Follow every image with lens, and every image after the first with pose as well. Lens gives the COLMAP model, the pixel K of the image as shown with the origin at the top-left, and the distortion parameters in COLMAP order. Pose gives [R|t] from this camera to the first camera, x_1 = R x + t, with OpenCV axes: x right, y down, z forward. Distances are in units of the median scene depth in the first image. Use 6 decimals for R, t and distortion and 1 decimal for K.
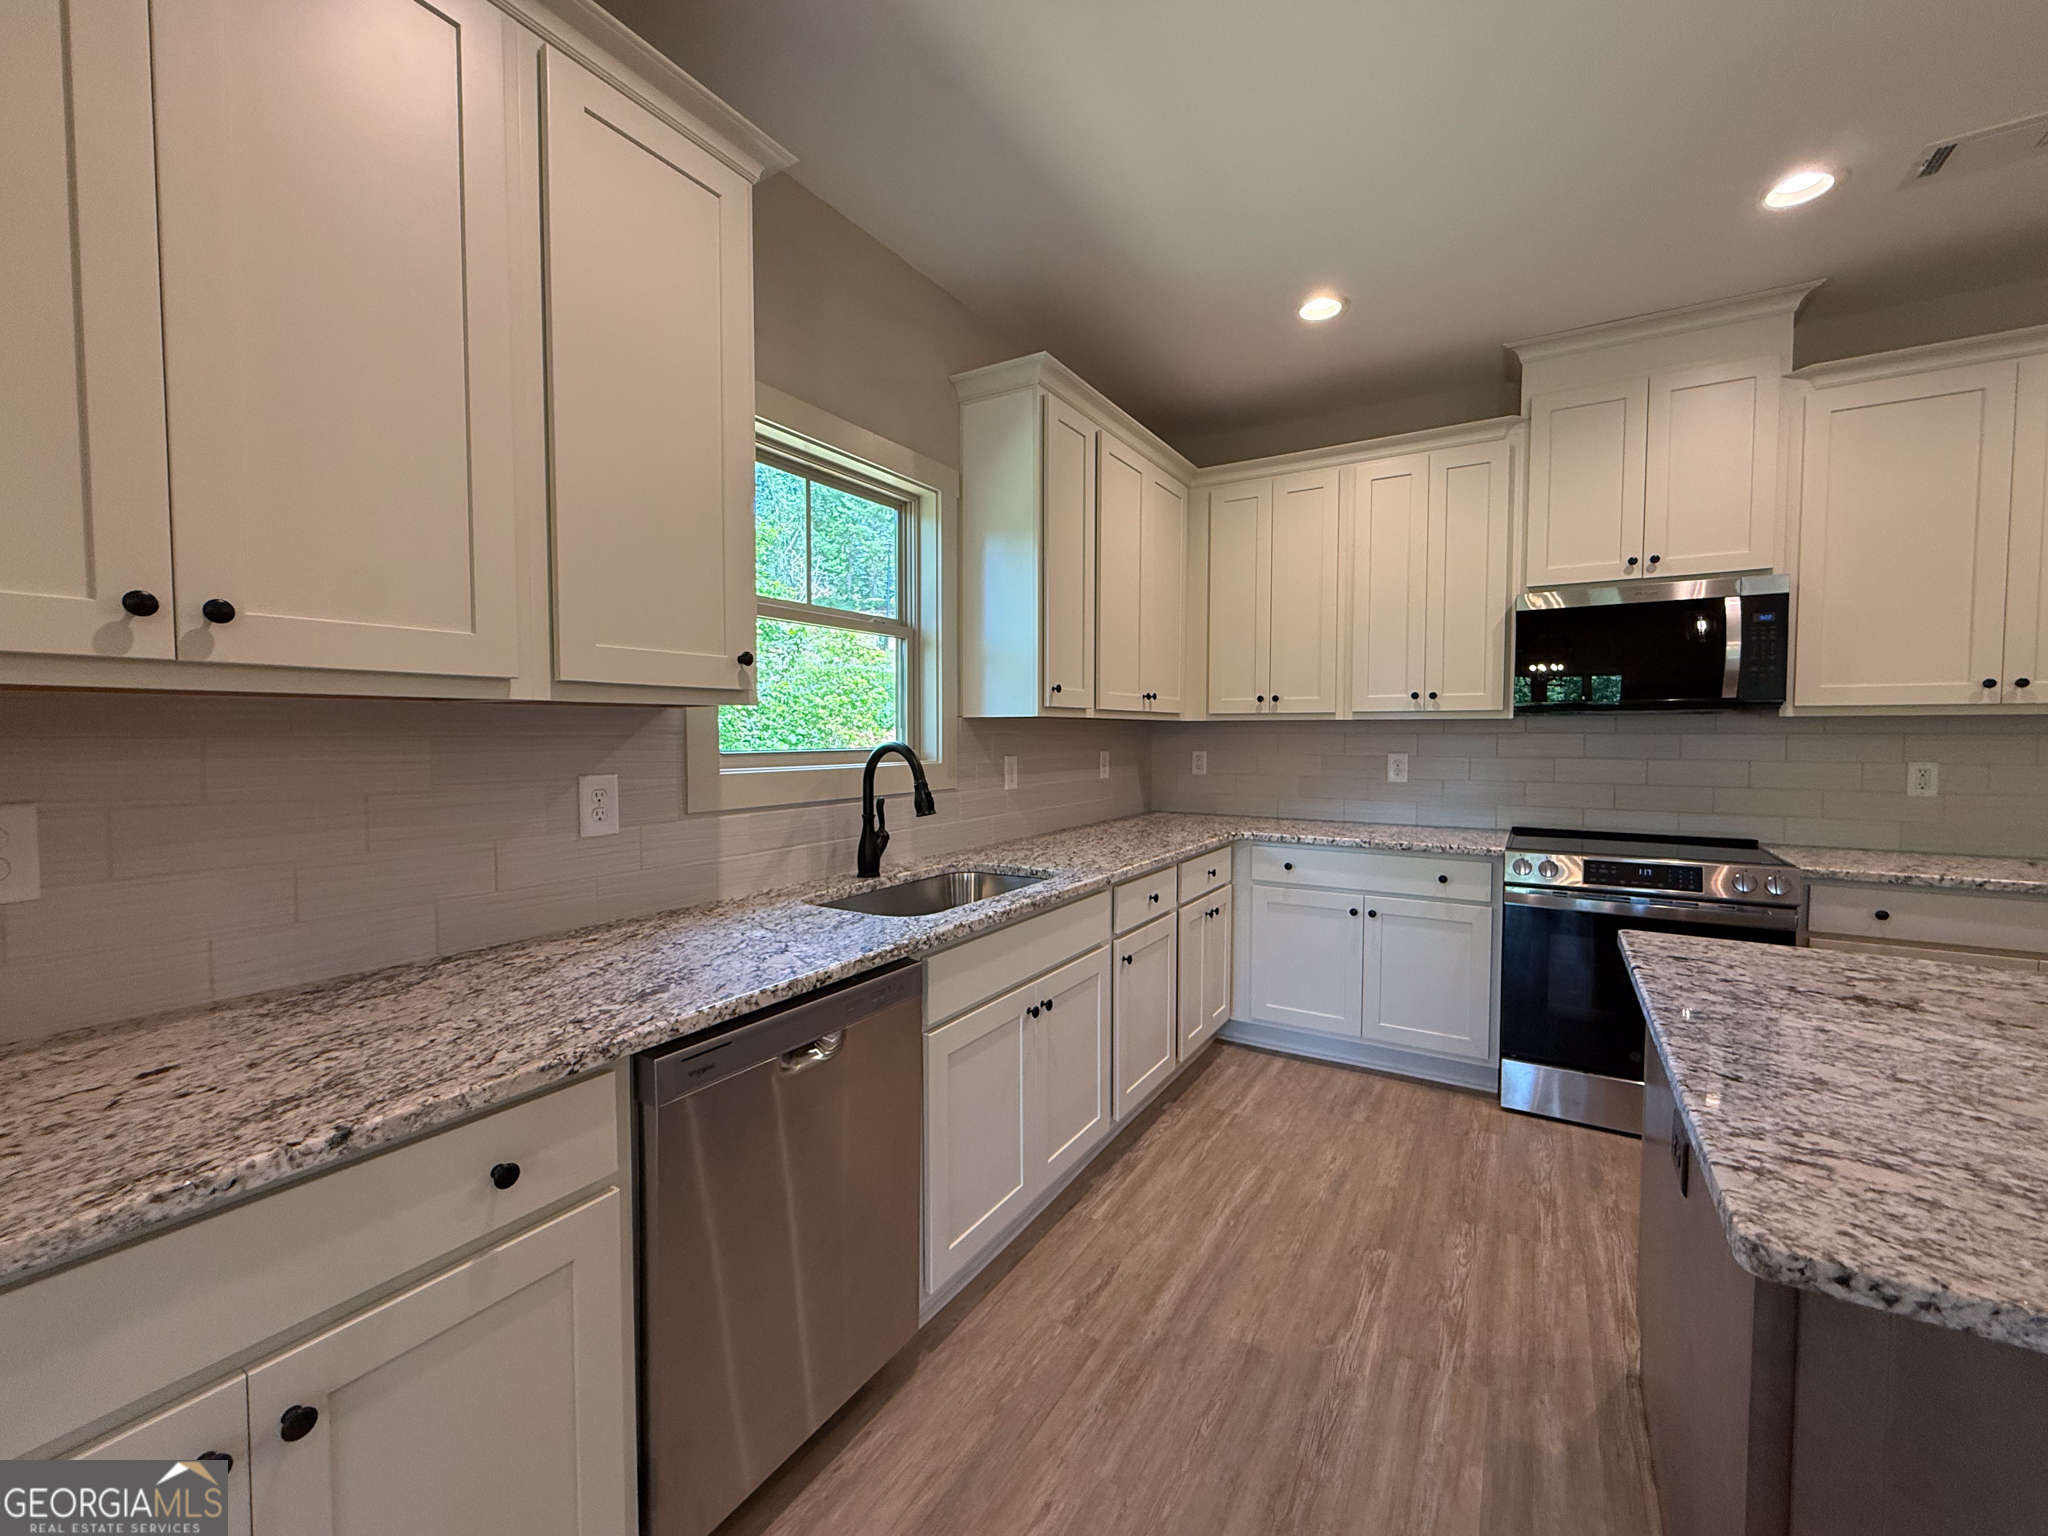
lens RADIAL K [[835.1, 0, 1018.6], [0, 835.1, 767.7], [0, 0, 1]] dist [0.000663, -0.000380]
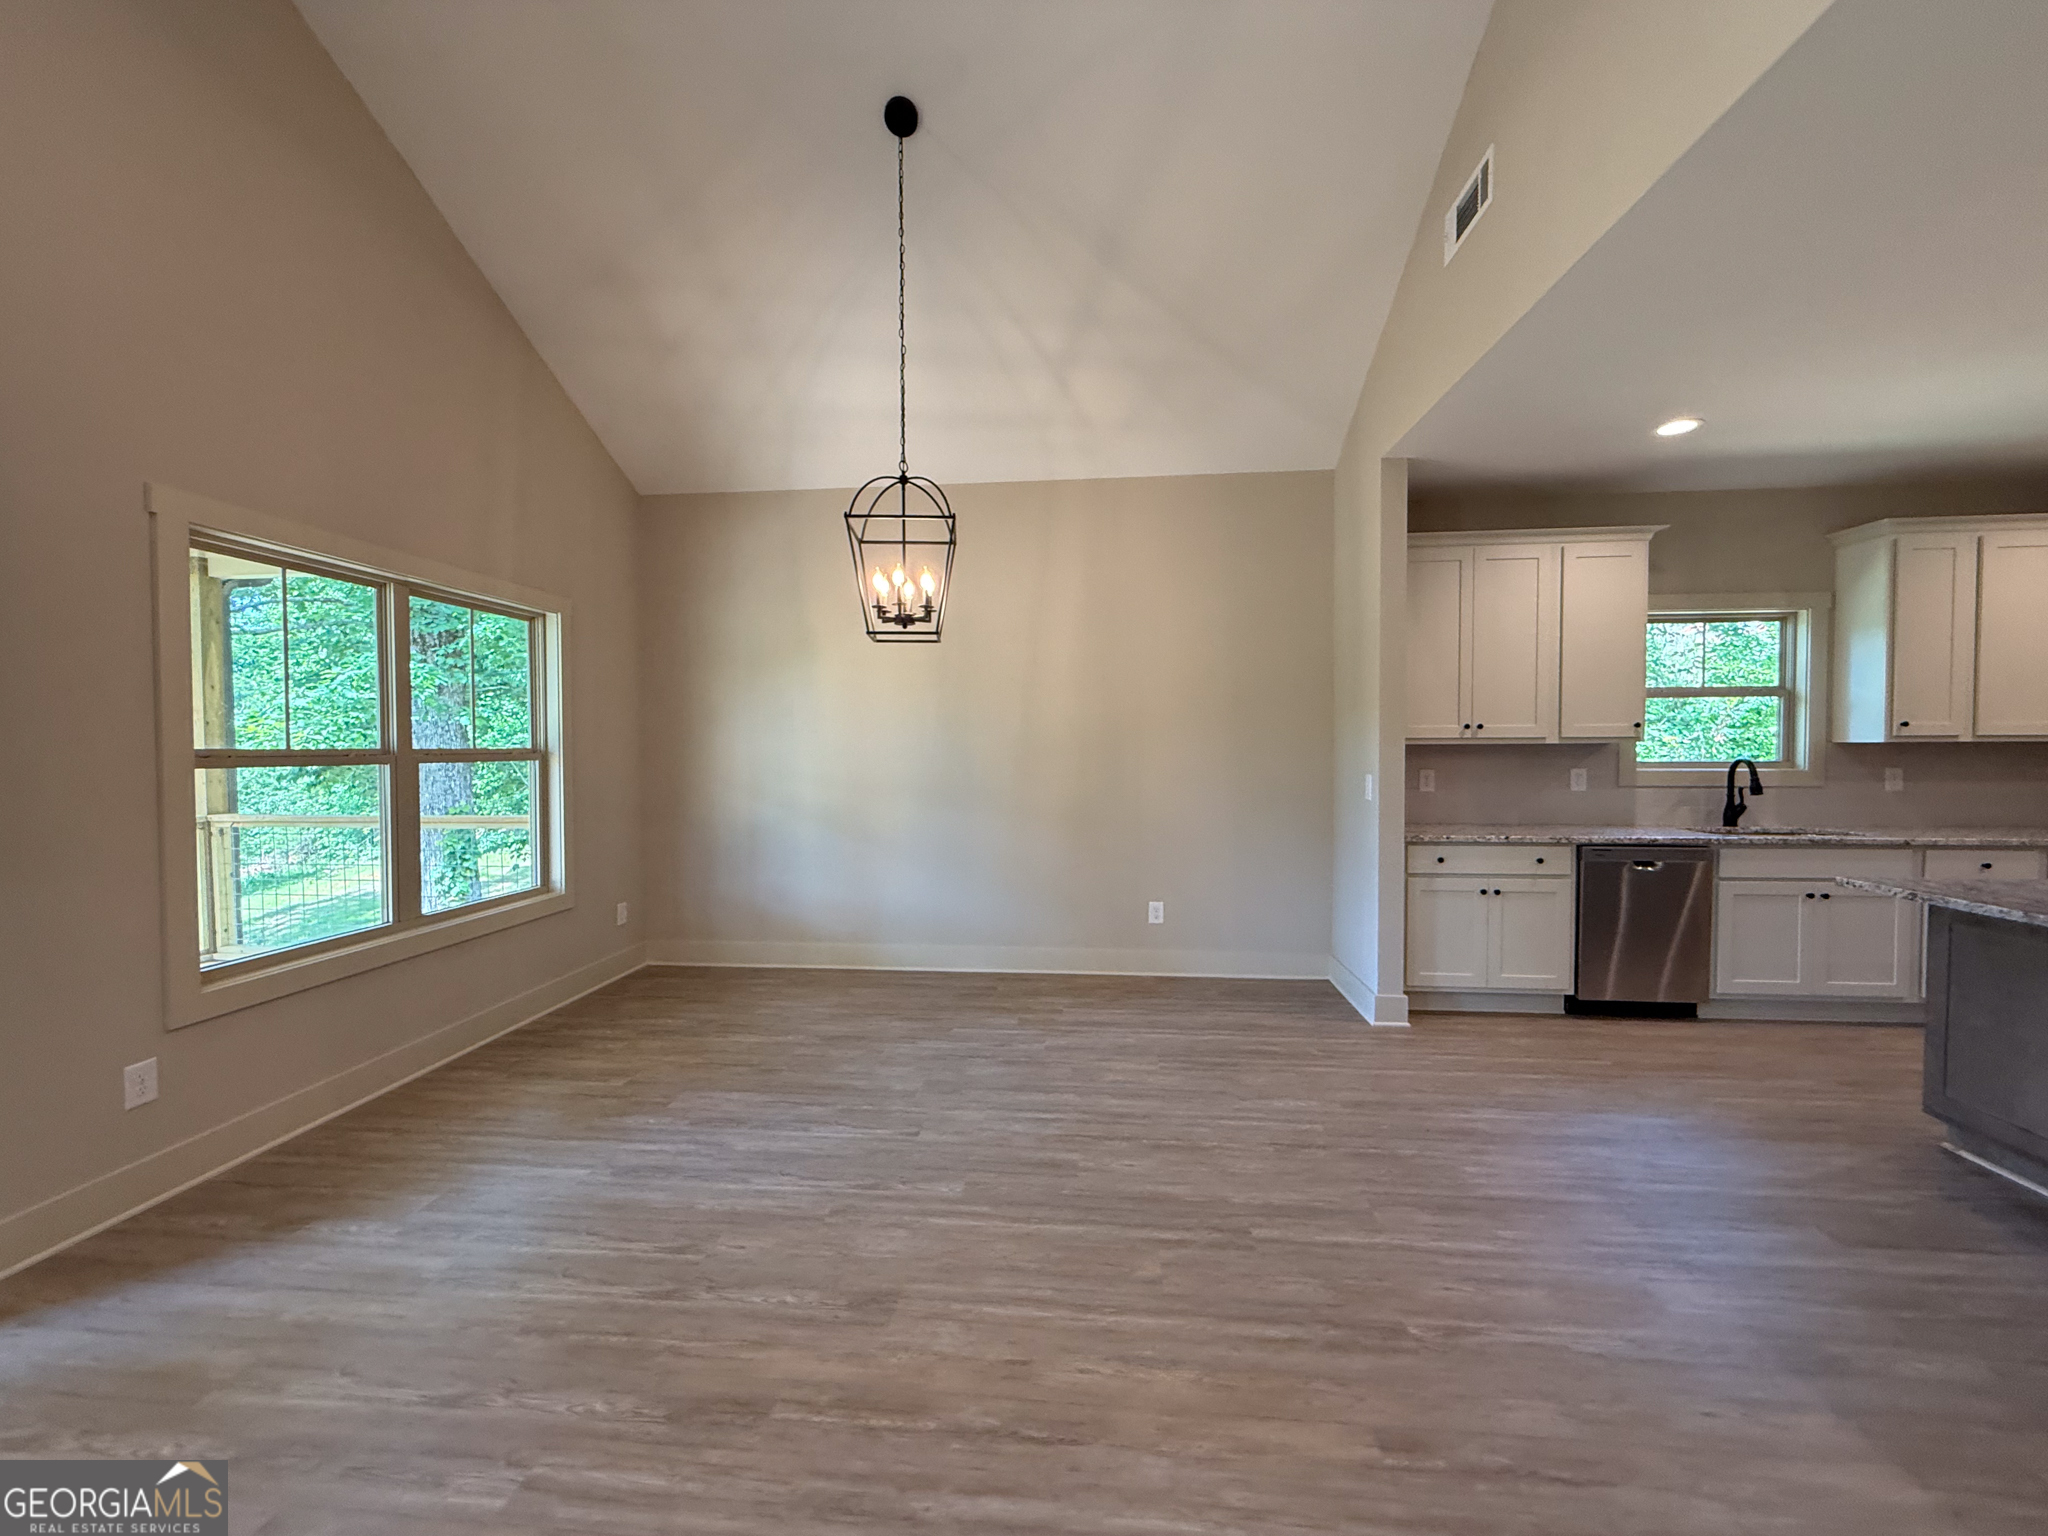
lens RADIAL K [[828.8, 0, 1016.5], [0, 828.8, 766.4], [0, 0, 1]] dist [-0.000467, 0.000081]
pose [[0.441741, 0.021301, -0.896890, 0.793218], [-0.033556, 0.999411, 0.007208, 0.031405], [0.896515, 0.026912, 0.442195, -1.309480]]
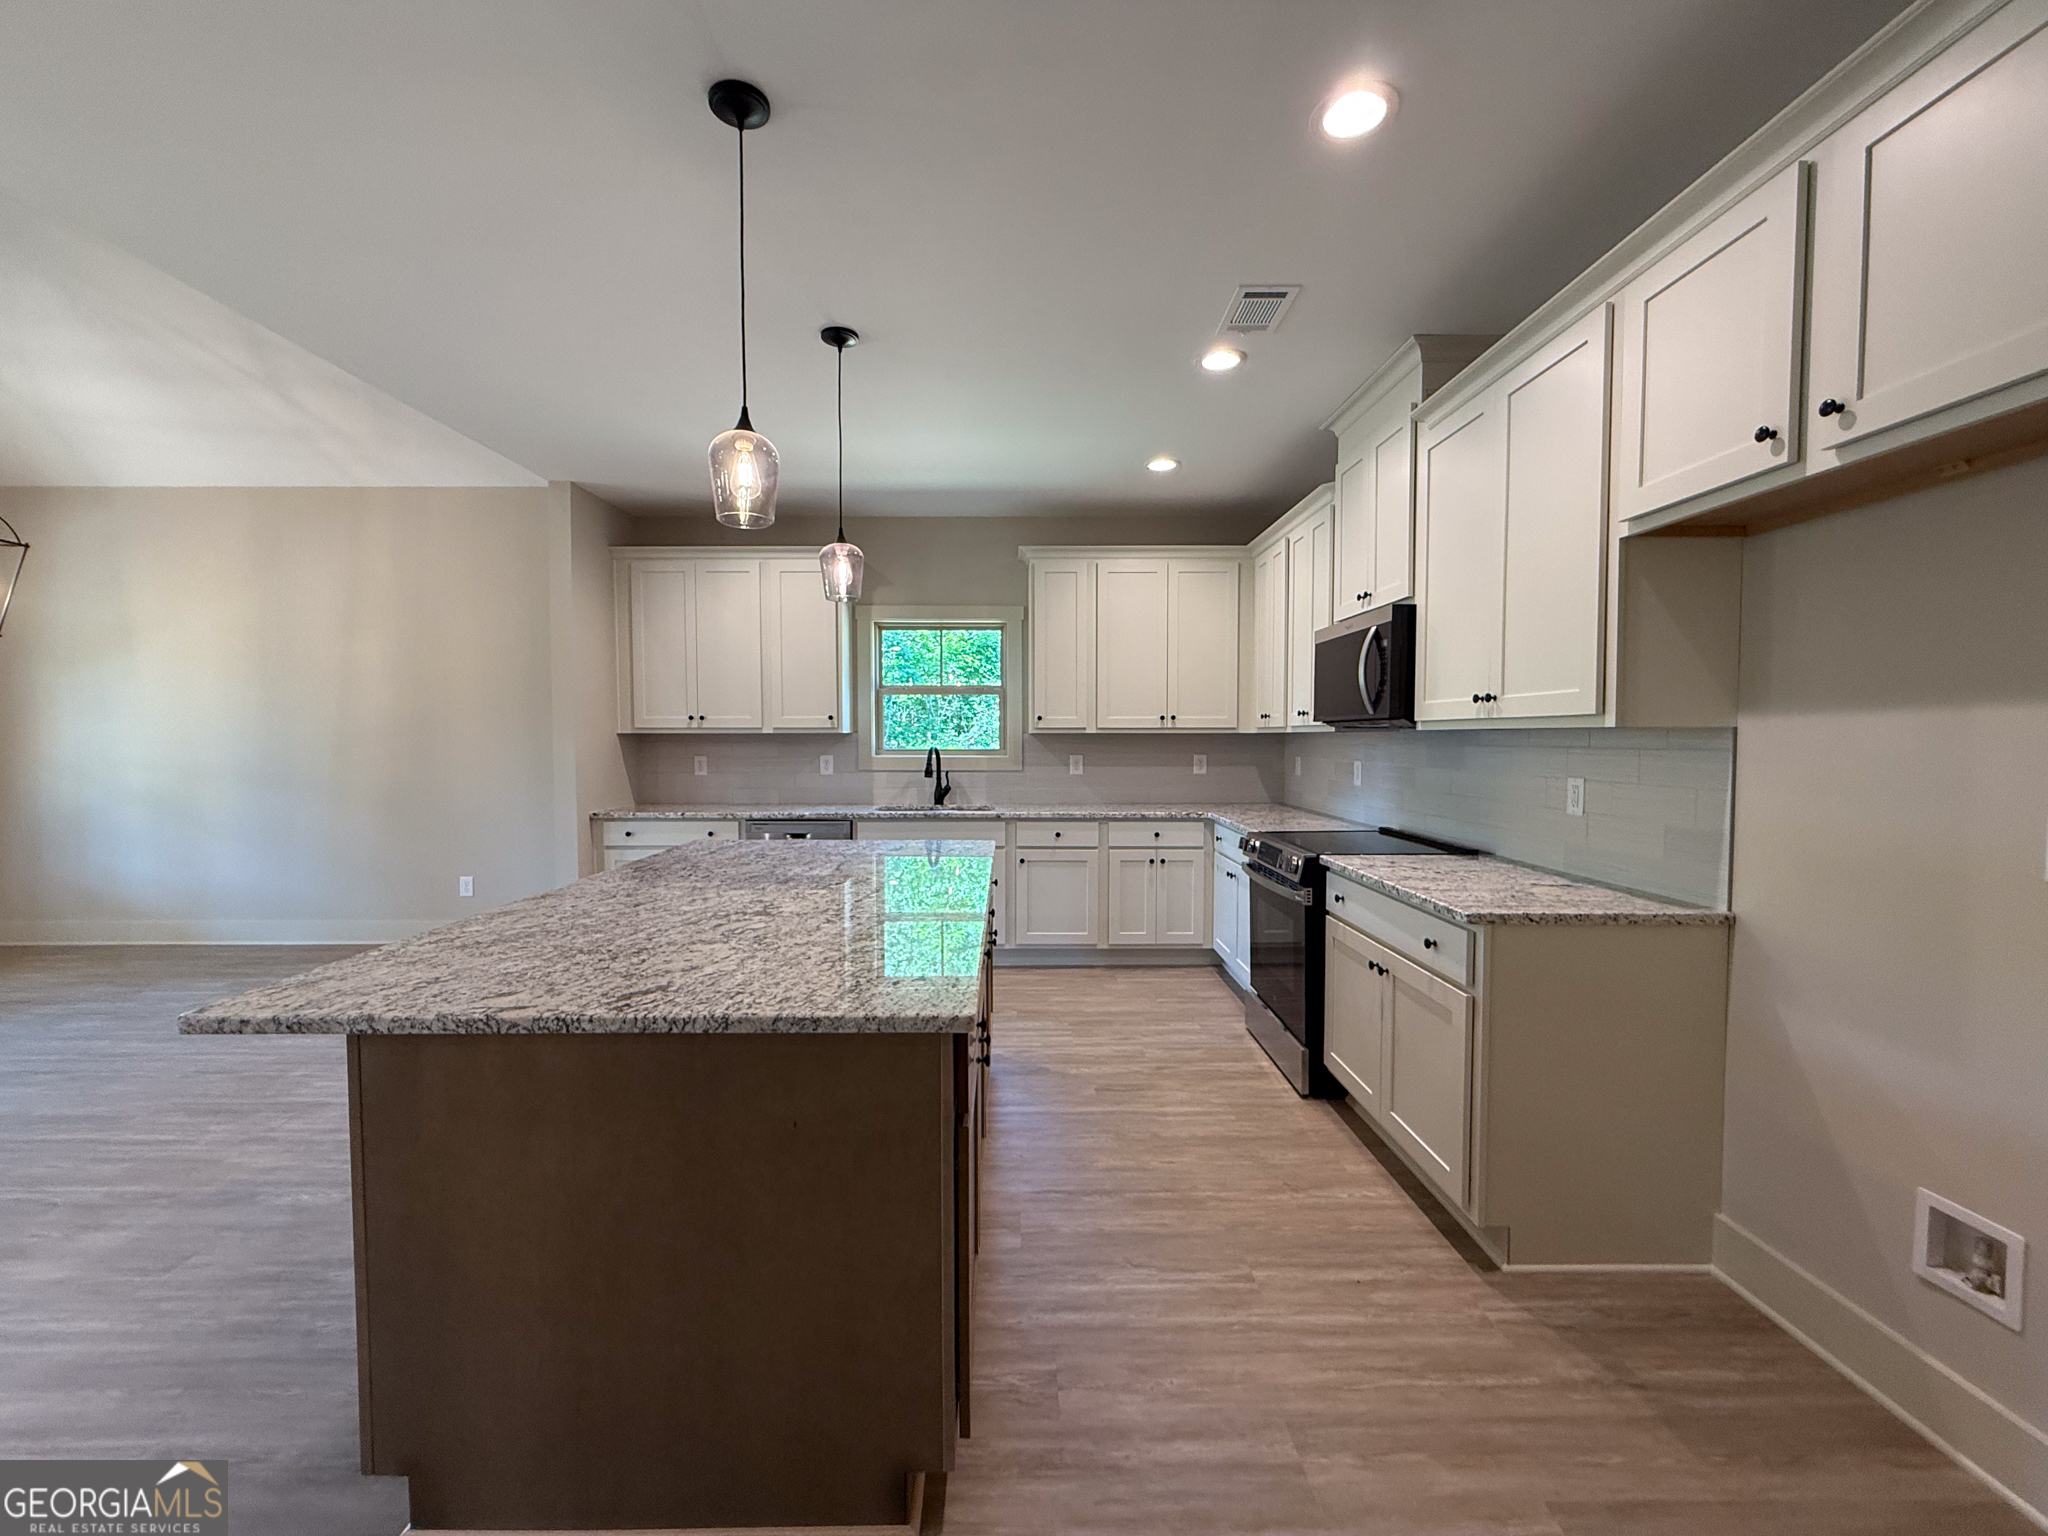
lens RADIAL K [[824.8, 0, 1017.0], [0, 824.8, 767.3], [0, 0, 1]] dist [-0.000322, -0.000119]
pose [[0.532684, 0.030673, -0.845758, 1.790270], [-0.035537, 0.999272, 0.013858, -0.010402], [0.845567, 0.022674, 0.533387, -0.020513]]
